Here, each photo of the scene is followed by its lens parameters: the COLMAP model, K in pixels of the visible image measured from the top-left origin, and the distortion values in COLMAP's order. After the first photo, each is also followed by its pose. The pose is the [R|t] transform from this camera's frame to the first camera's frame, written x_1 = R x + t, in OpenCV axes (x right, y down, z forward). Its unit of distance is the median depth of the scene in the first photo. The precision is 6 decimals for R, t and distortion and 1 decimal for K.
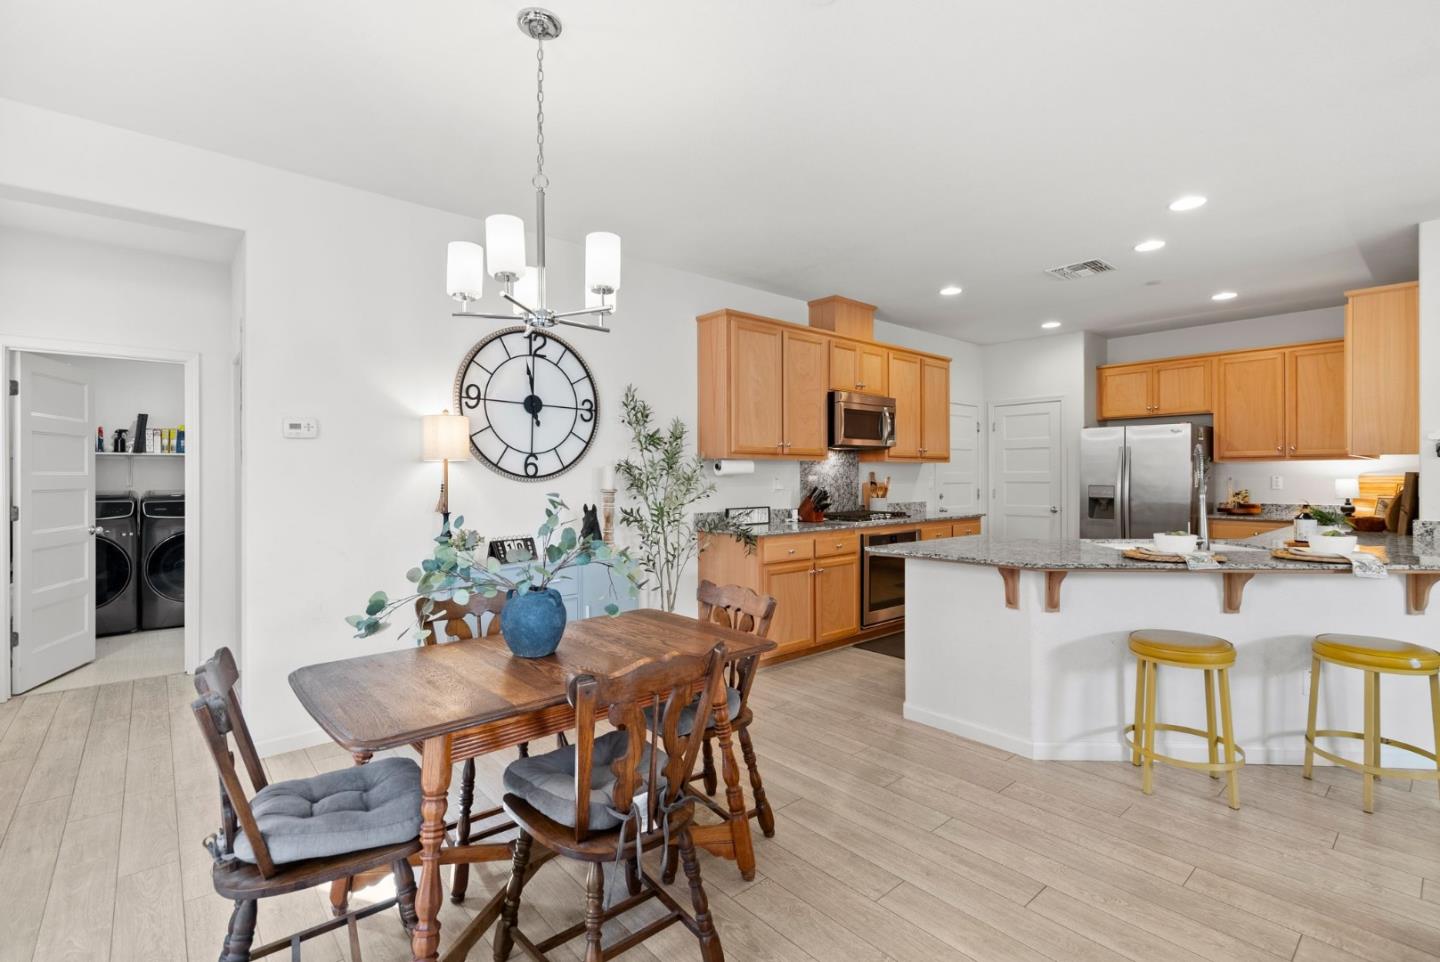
lens RADIAL K [[658.9, 0, 723.6], [0, 658.9, 475.5], [0, 0, 1]] dist [-0.004060, 0.003143]
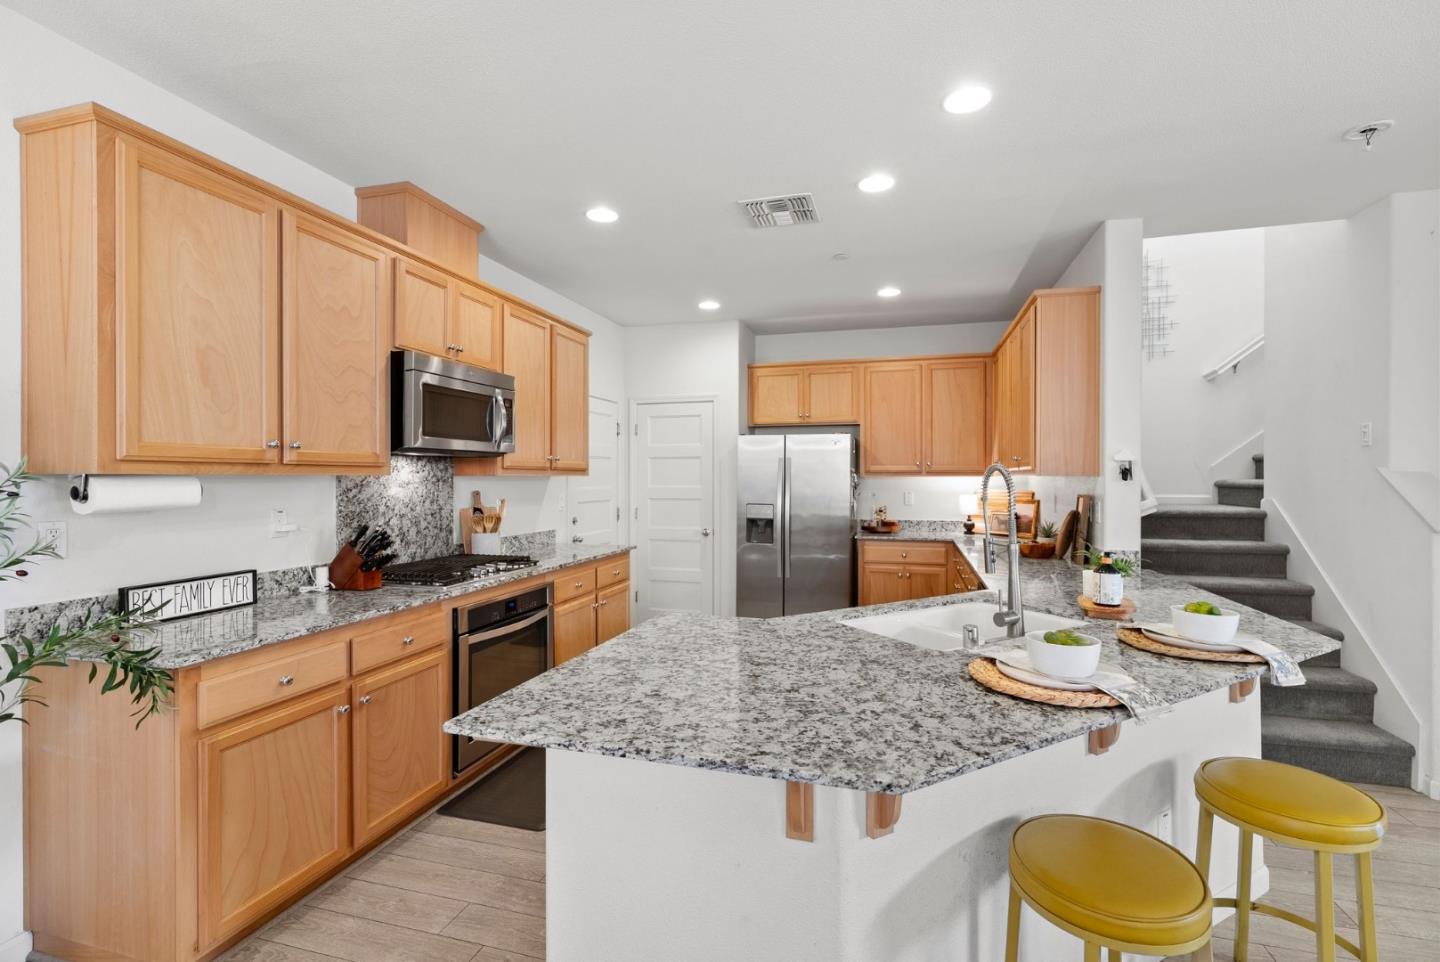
lens RADIAL K [[658.9, 0, 721.8], [0, 658.9, 480.0], [0, 0, 1]] dist [-0.004060, 0.003143]
pose [[0.841573, 0.001100, 0.540143, 0.091069], [-0.002723, 0.999994, 0.002205, -0.020467], [-0.540137, -0.003327, 0.841571, 0.375354]]
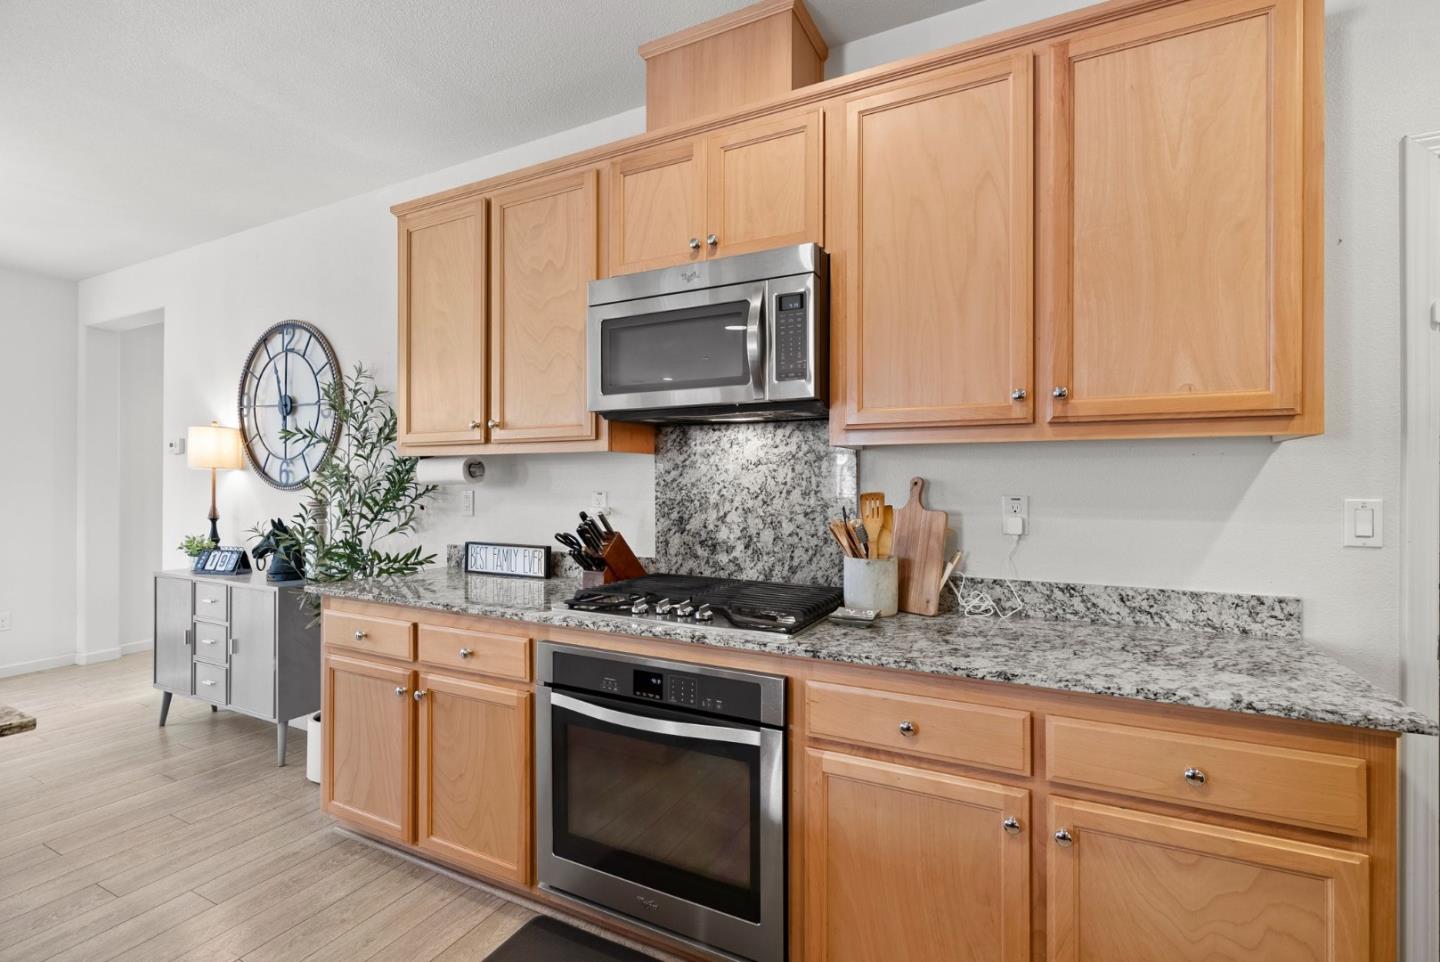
lens RADIAL K [[658.9, 0, 729.0], [0, 658.9, 480.8], [0, 0, 1]] dist [-0.004060, 0.003143]
pose [[0.366462, 0.005758, -0.930415, 0.560638], [-0.000513, 0.999982, 0.005987, -0.006648], [0.930433, -0.001717, 0.366459, 0.887096]]
